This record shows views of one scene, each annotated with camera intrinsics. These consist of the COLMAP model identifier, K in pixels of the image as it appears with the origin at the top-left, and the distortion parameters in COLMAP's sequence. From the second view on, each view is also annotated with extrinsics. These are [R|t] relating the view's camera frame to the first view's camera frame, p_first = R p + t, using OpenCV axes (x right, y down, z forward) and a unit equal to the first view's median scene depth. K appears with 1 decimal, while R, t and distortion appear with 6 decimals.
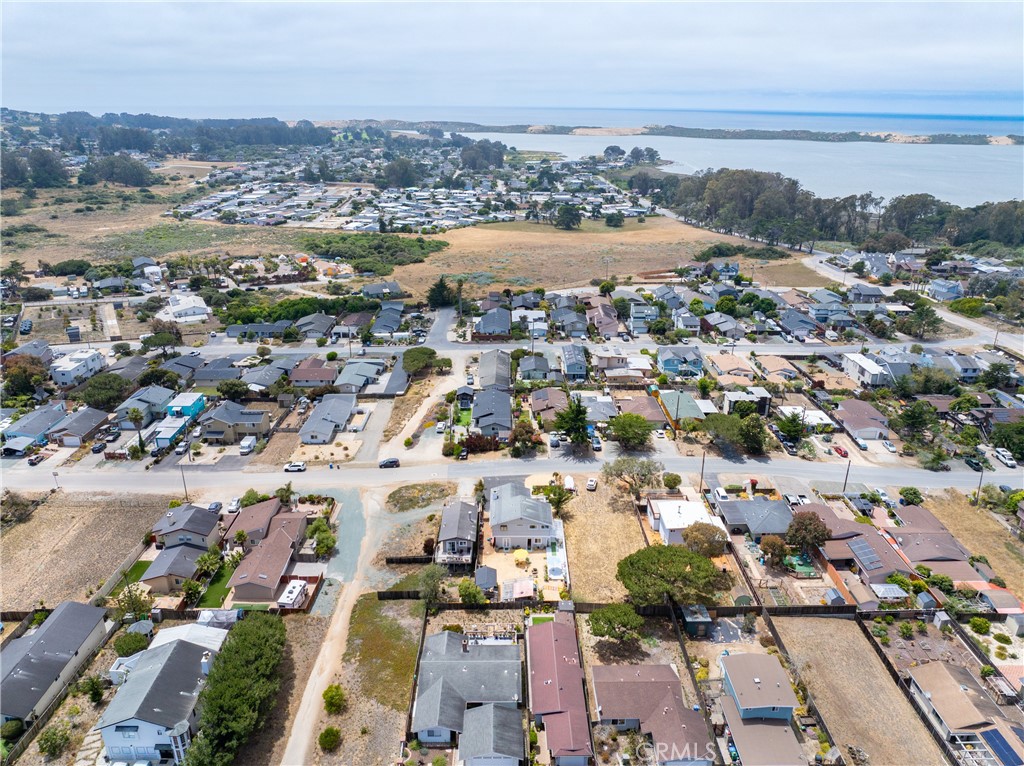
lens RADIAL K [[707.8, 0, 516.4], [0, 707.8, 379.8], [0, 0, 1]] dist [-0.044086, 0.006044]
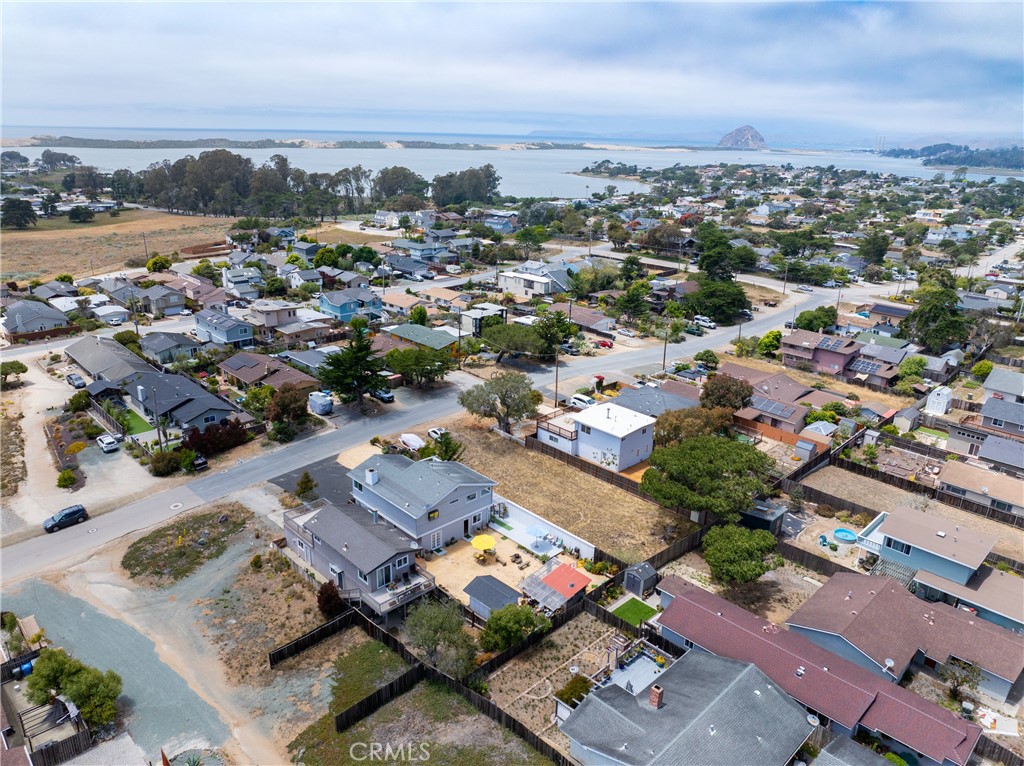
lens RADIAL K [[707.8, 0, 512.9], [0, 707.8, 384.0], [0, 0, 1]] dist [-0.044086, 0.006044]
pose [[0.721858, -0.218550, 0.656625, -0.249168], [0.228647, 0.970860, 0.071778, 0.060092], [-0.653178, 0.098322, 0.750794, 0.391459]]
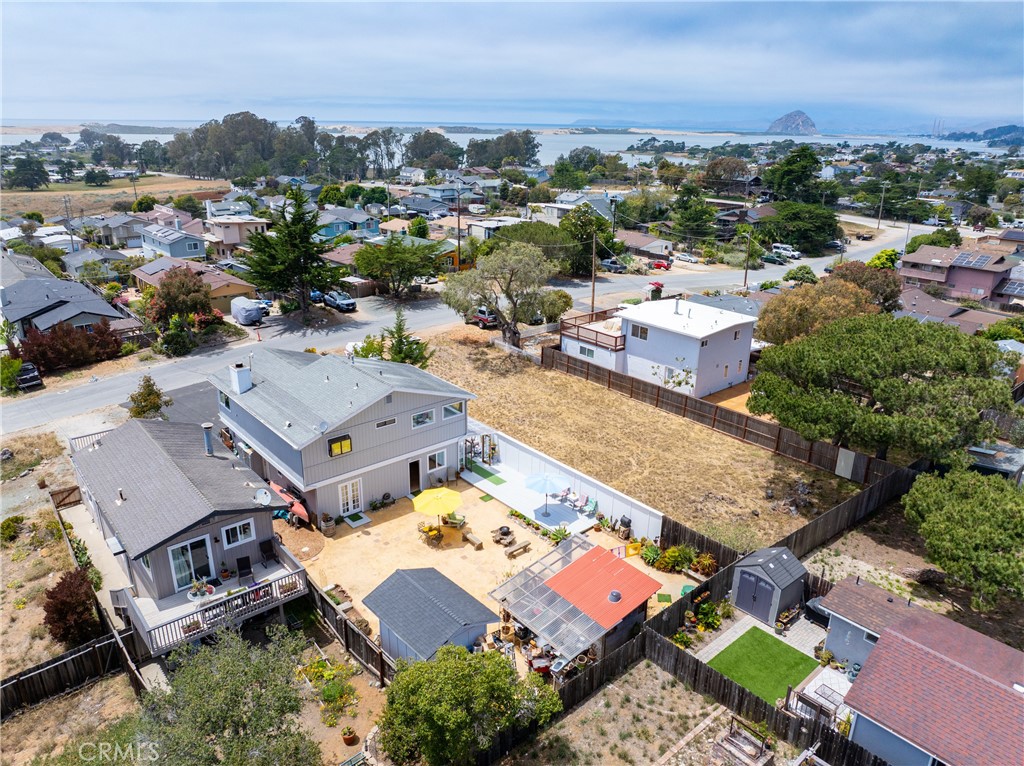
lens RADIAL K [[707.8, 0, 515.1], [0, 707.8, 387.7], [0, 0, 1]] dist [-0.044086, 0.006044]
pose [[0.759245, -0.222109, 0.611730, -0.103503], [0.222165, 0.971951, 0.077161, 0.137124], [-0.611710, 0.077321, 0.787294, 0.552758]]
